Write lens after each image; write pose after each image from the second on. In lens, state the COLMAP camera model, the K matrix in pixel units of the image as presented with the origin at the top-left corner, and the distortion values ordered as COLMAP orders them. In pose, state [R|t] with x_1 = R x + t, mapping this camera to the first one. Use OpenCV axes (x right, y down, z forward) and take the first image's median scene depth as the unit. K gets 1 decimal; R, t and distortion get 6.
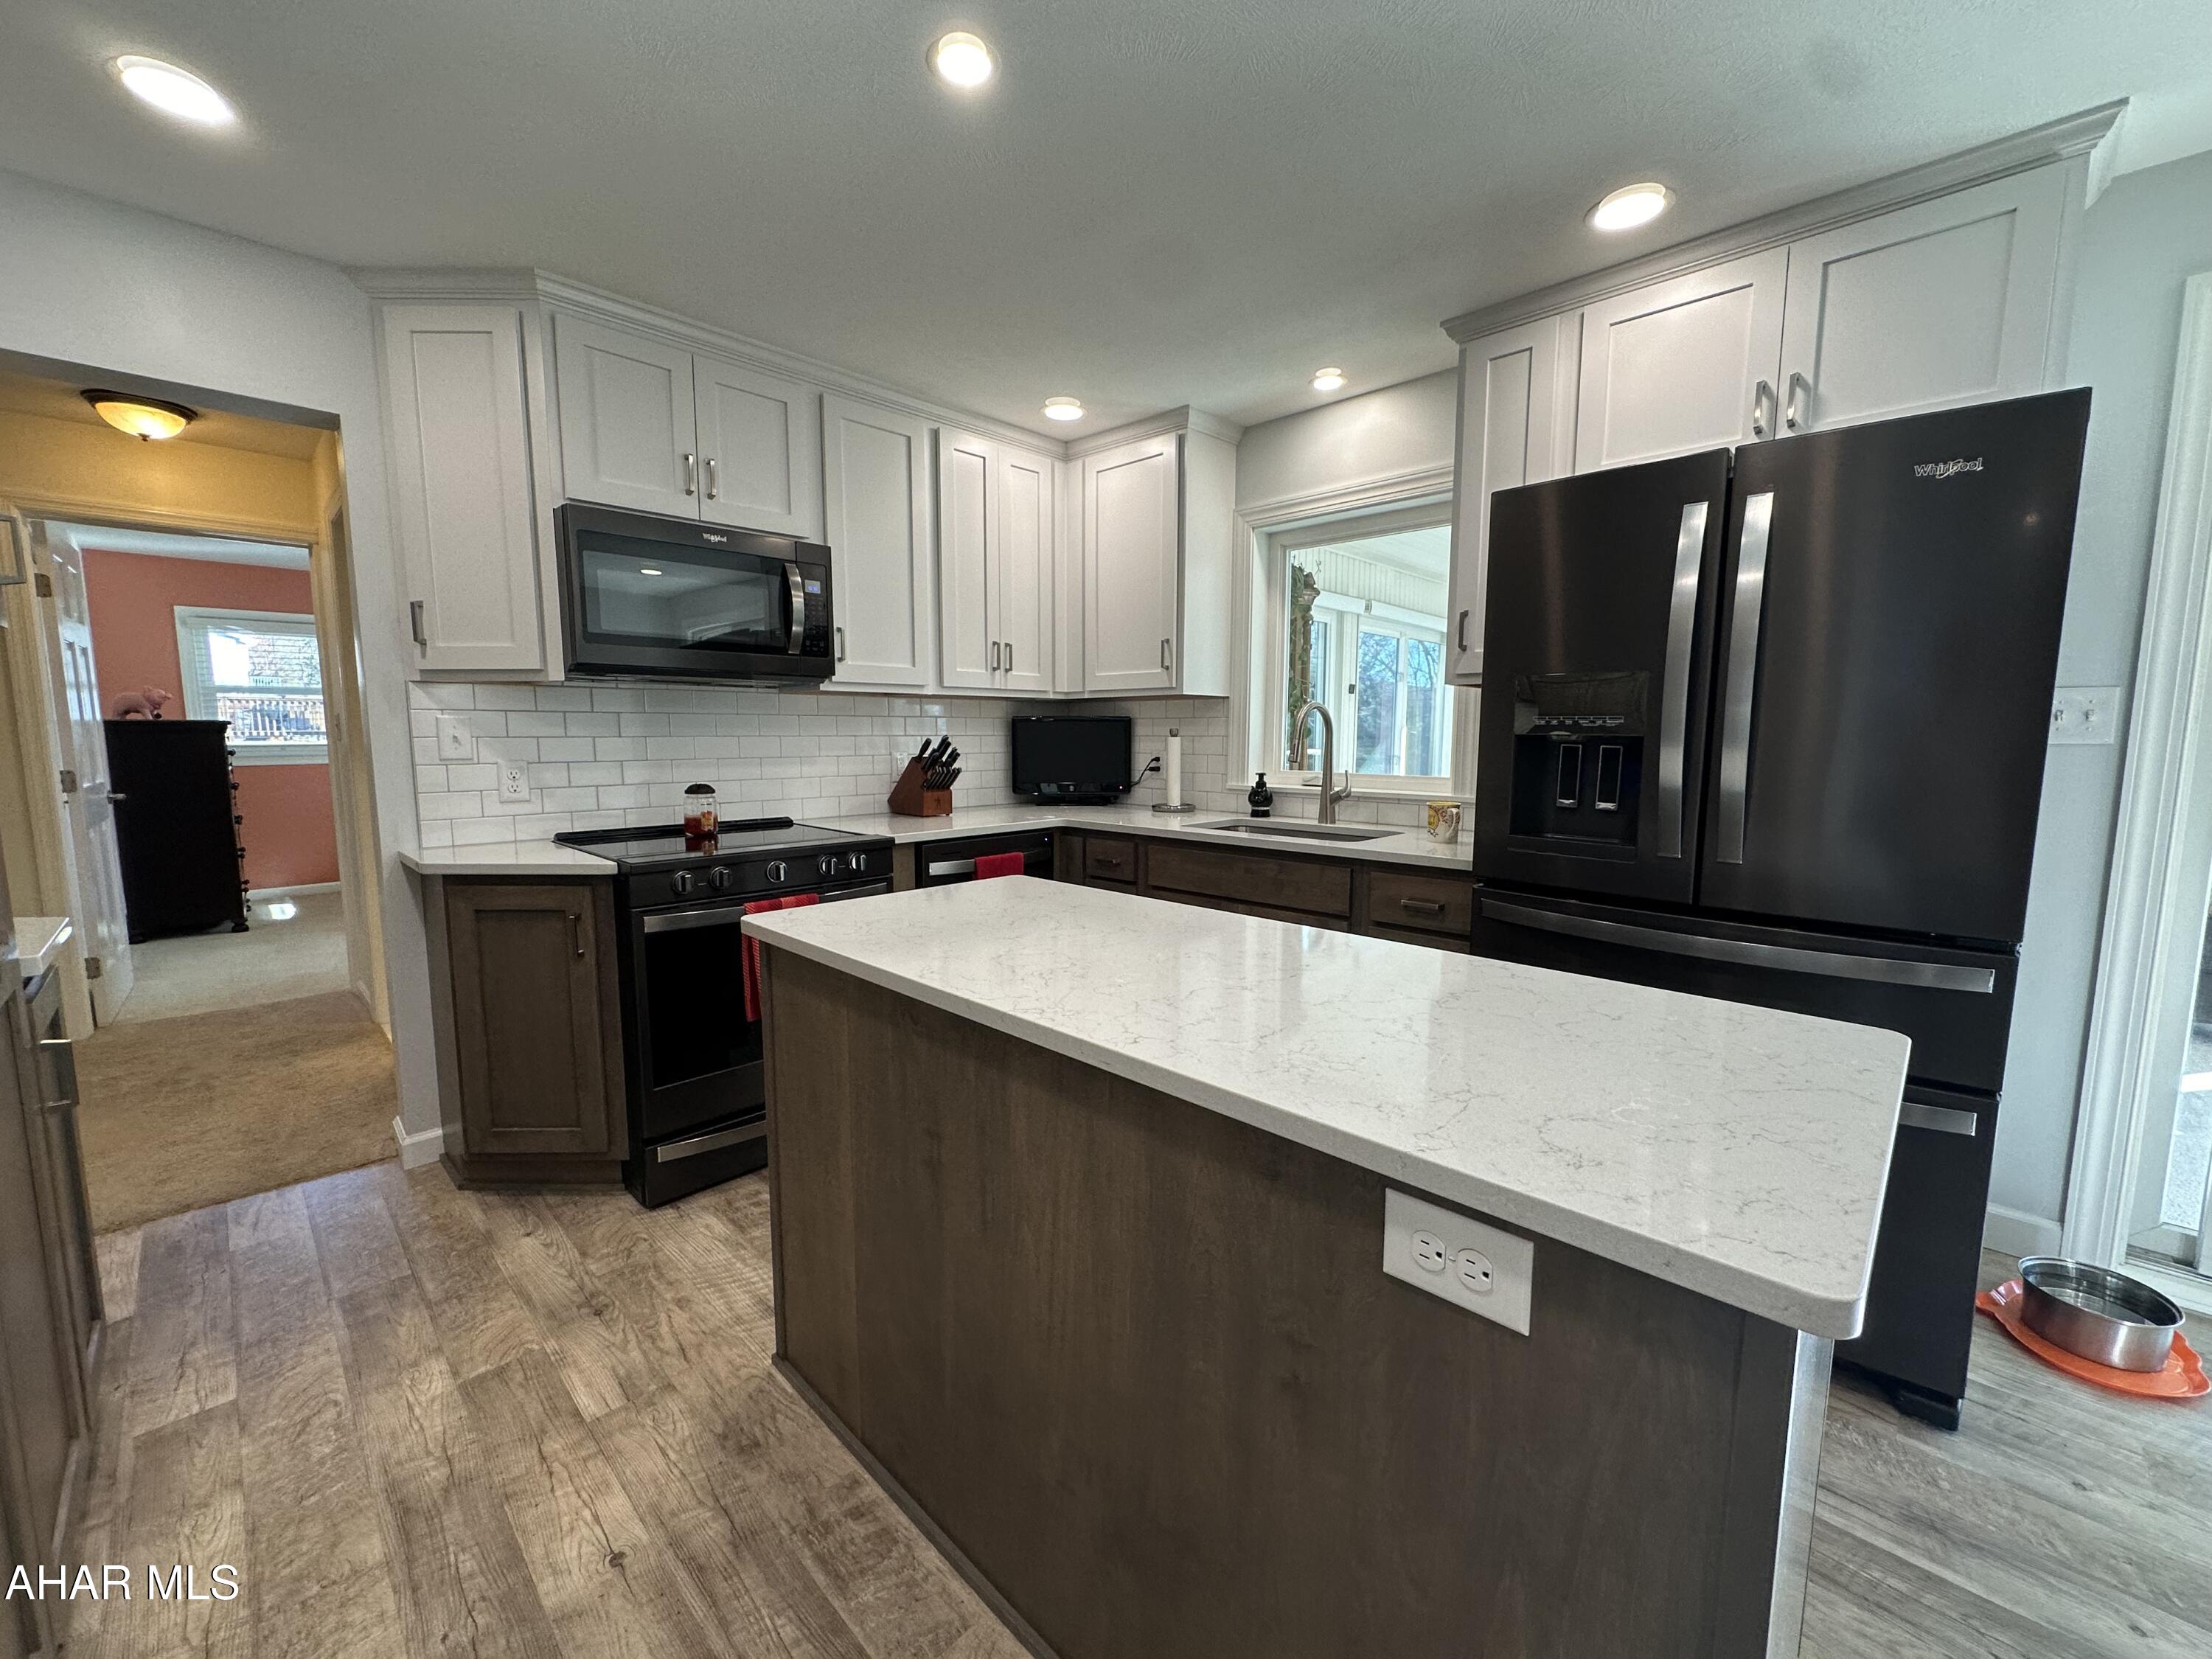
lens RADIAL K [[877.2, 0, 1102.0], [0, 877.2, 828.0], [0, 0, 1]] dist [-0.003891, 0.000779]
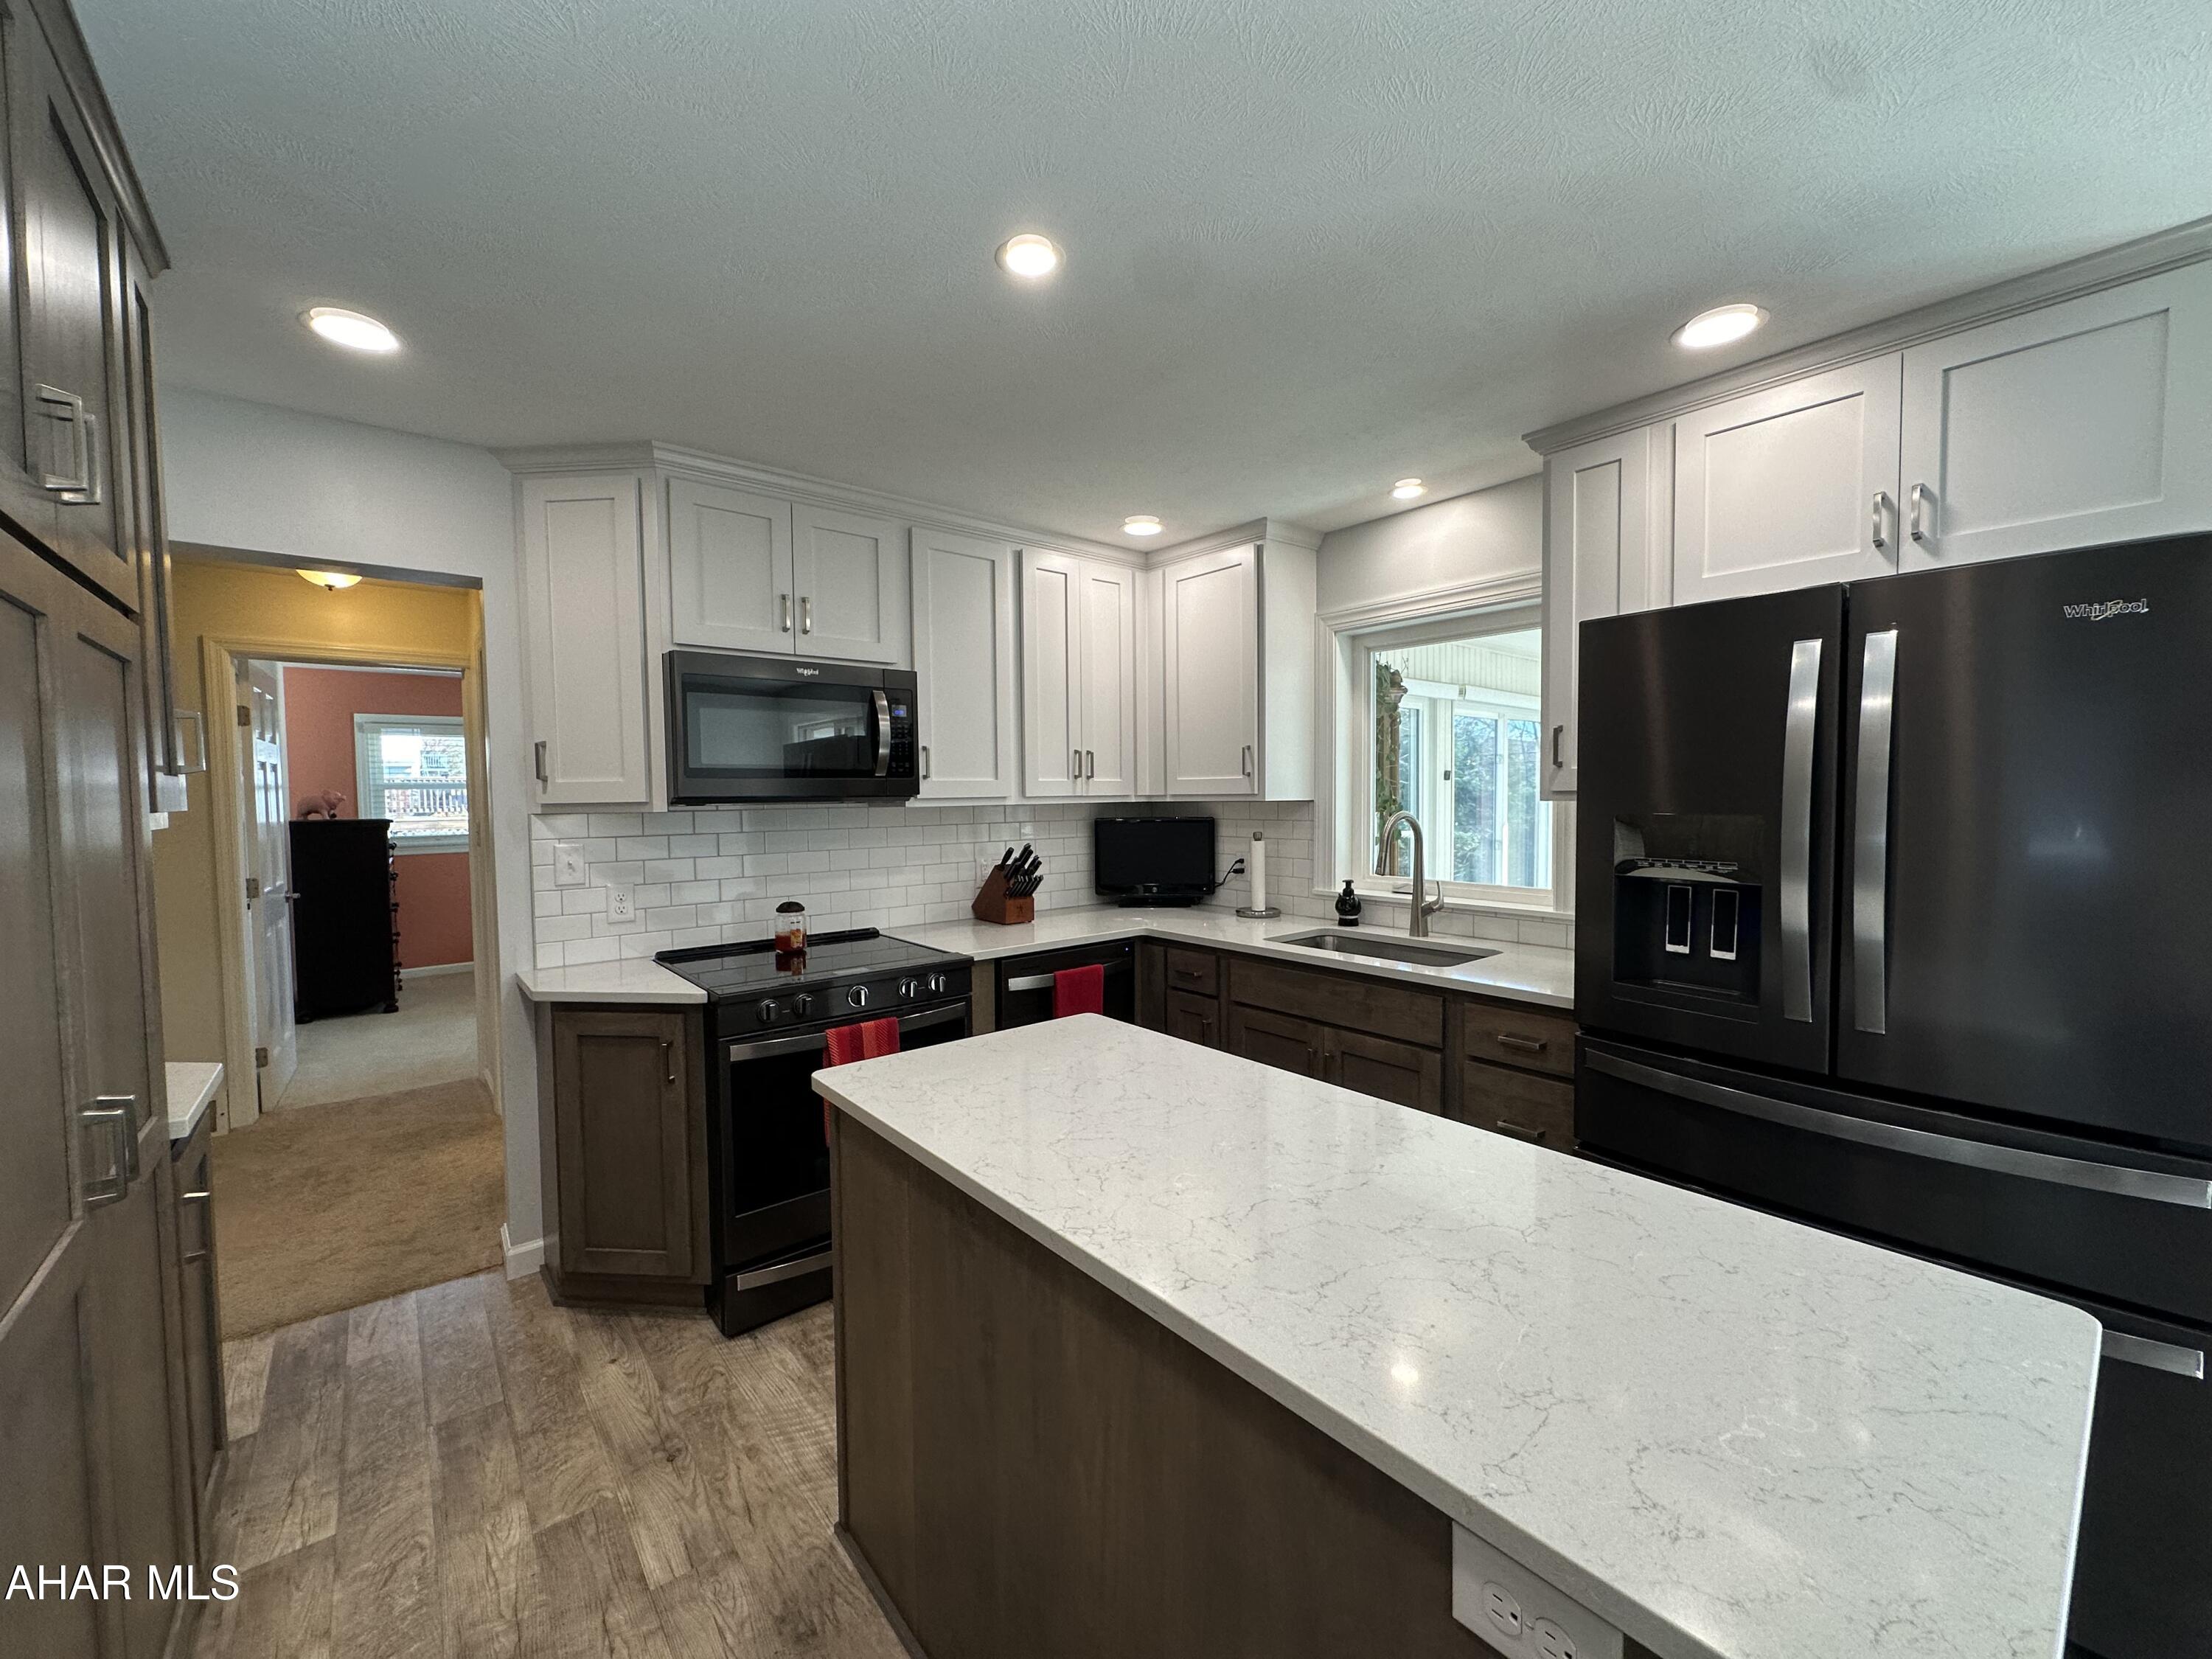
lens RADIAL K [[877.2, 0, 1102.4], [0, 877.2, 828.2], [0, 0, 1]] dist [-0.003891, 0.000779]
pose [[0.994163, -0.008148, -0.107577, 0.022540], [0.000732, 0.997631, -0.068795, -0.075290], [0.107883, 0.068315, 0.991814, 0.007981]]
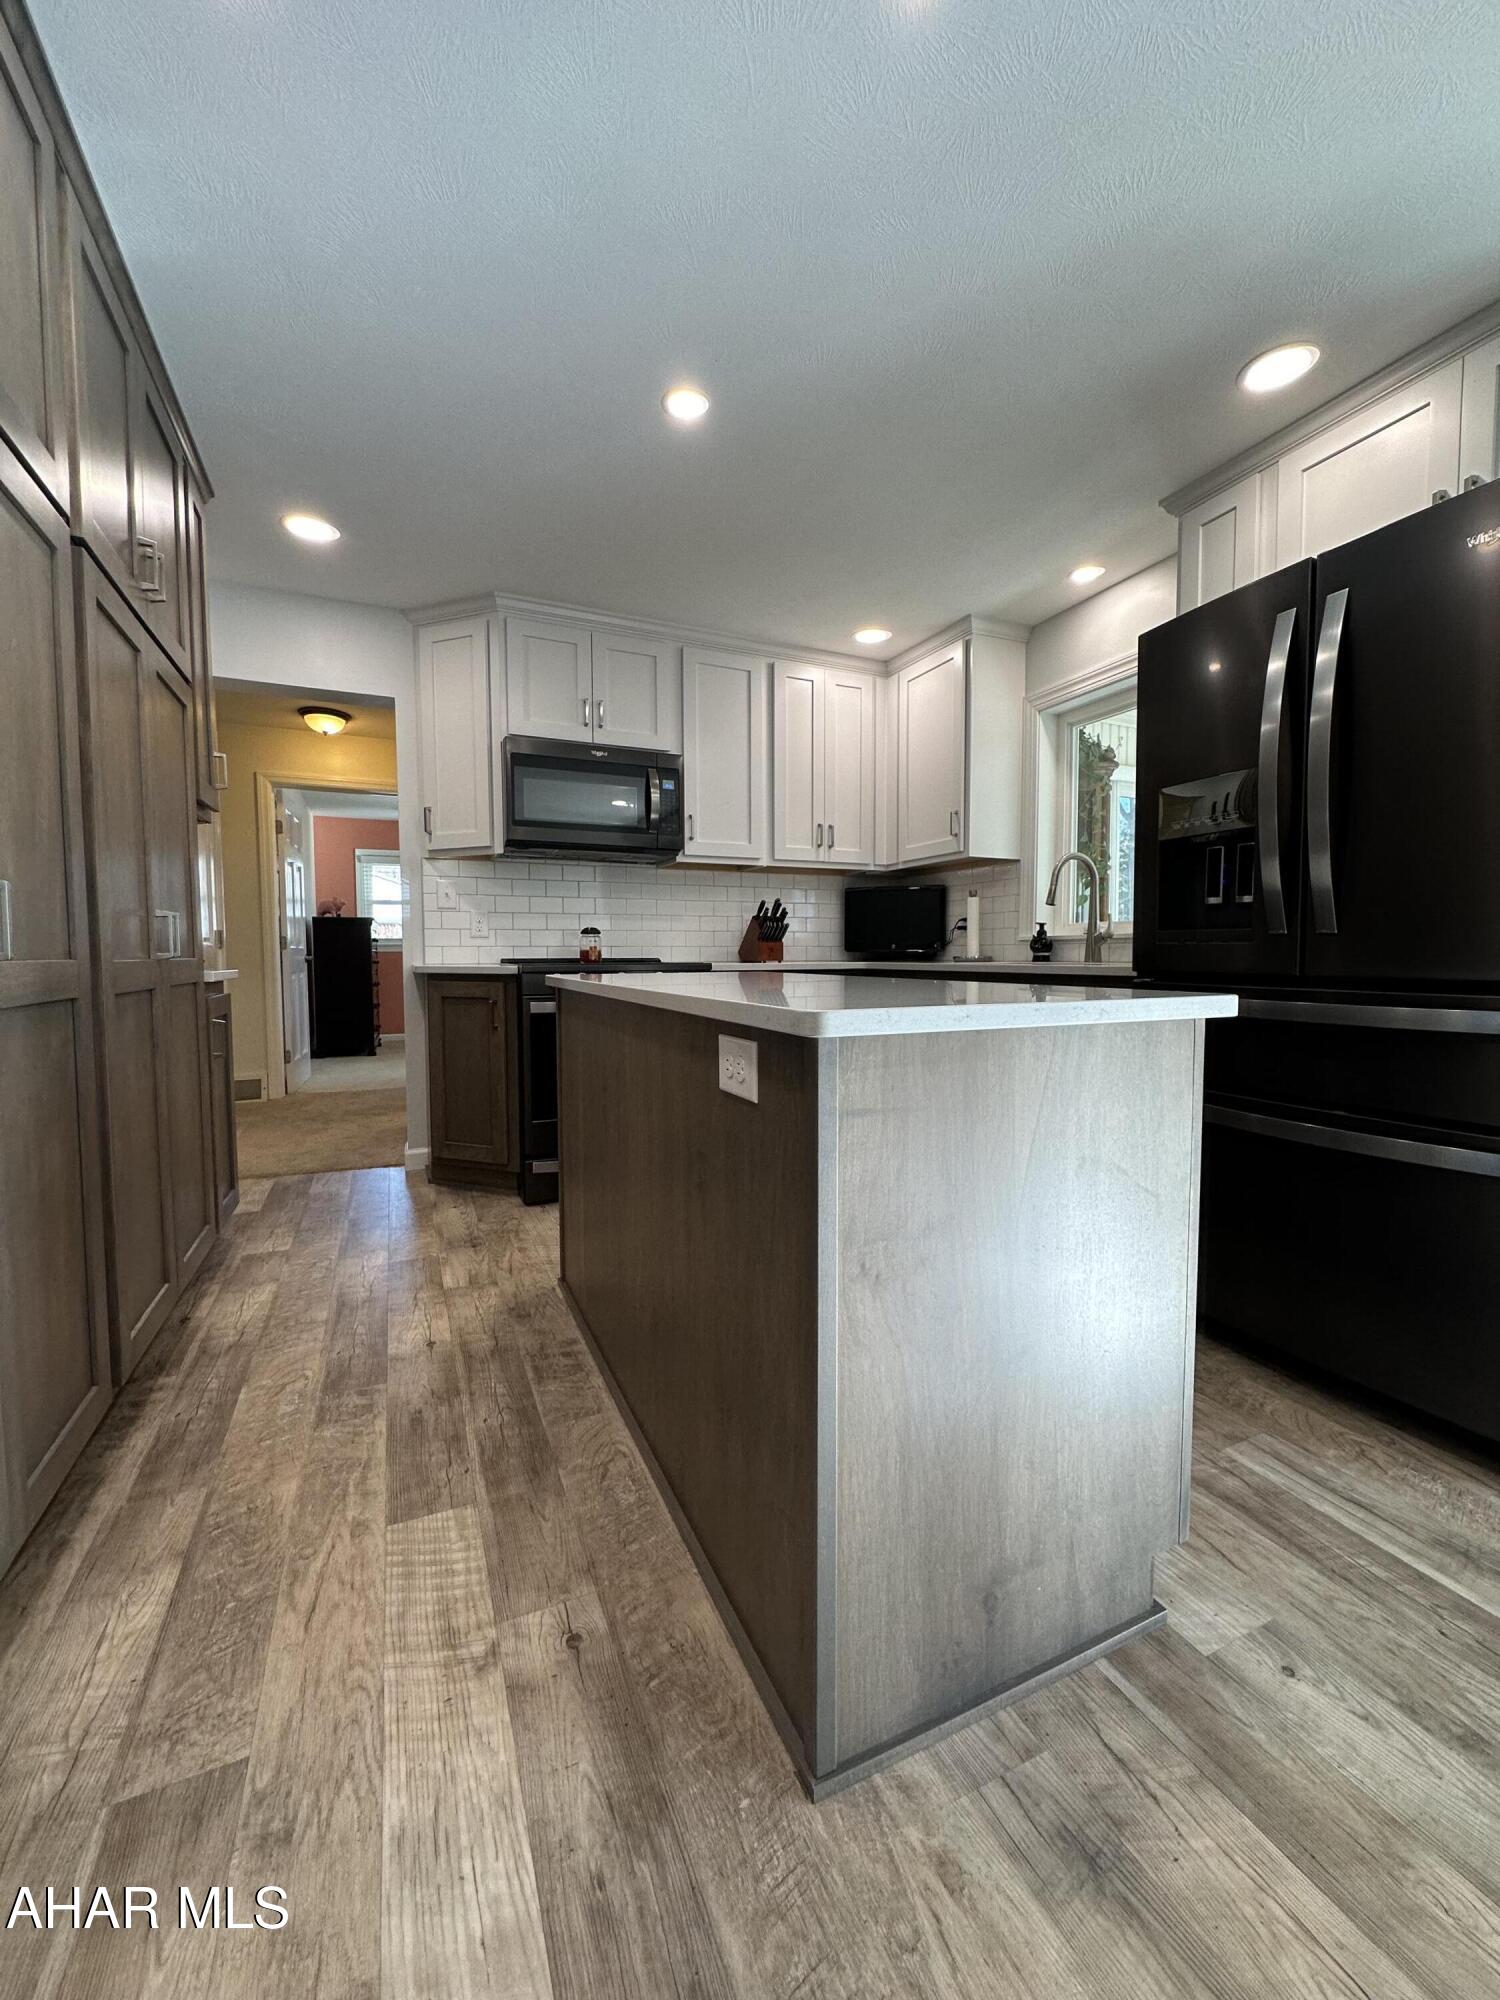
lens RADIAL K [[793.1, 0, 750.7], [0, 793.1, 994.8], [0, 0, 1]] dist [-0.003891, 0.000779]
pose [[0.930698, 0.013642, -0.365534, 0.290696], [-0.034741, 0.998084, -0.051207, 0.132163], [0.364135, 0.060357, 0.929389, -0.106469]]
